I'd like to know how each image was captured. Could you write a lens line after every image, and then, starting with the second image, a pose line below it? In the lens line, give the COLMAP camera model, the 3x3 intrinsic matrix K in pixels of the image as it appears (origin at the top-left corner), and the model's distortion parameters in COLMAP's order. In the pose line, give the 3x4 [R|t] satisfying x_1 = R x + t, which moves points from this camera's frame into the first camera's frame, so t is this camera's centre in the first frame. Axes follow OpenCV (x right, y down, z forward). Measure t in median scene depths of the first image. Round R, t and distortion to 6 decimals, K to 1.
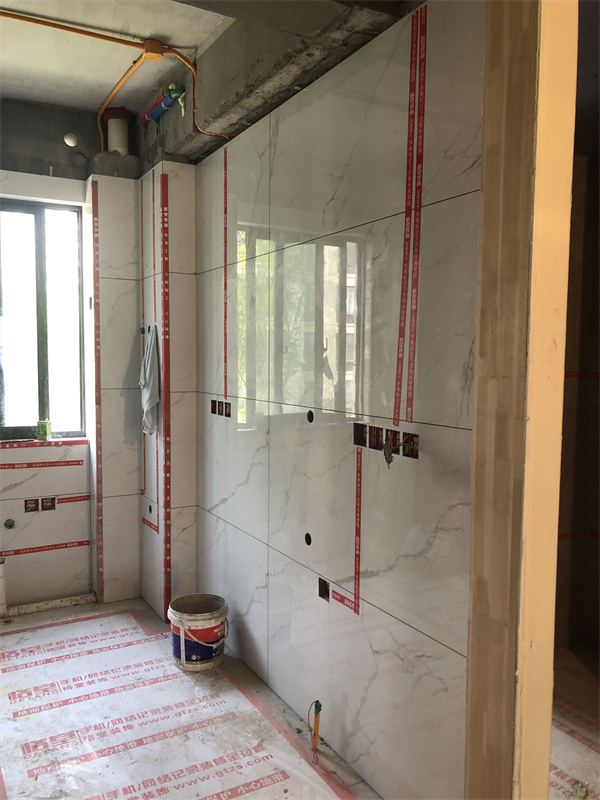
lens RADIAL K [[655.4, 0, 300.0], [0, 655.4, 400.0], [0, 0, 1]] dist [-0.010631, 0.042474]
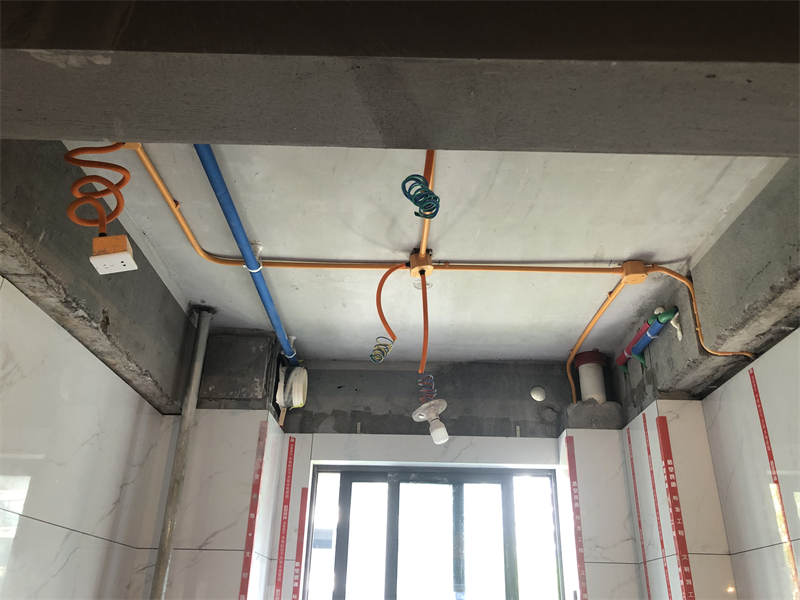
lens RADIAL K [[655.4, 0, 400.0], [0, 655.4, 300.0], [0, 0, 1]] dist [-0.010631, 0.042474]
pose [[0.869473, -0.205772, -0.449082, -0.100080], [-0.054796, 0.863321, -0.501671, -0.063712], [0.490932, 0.460797, 0.739359, 0.225989]]
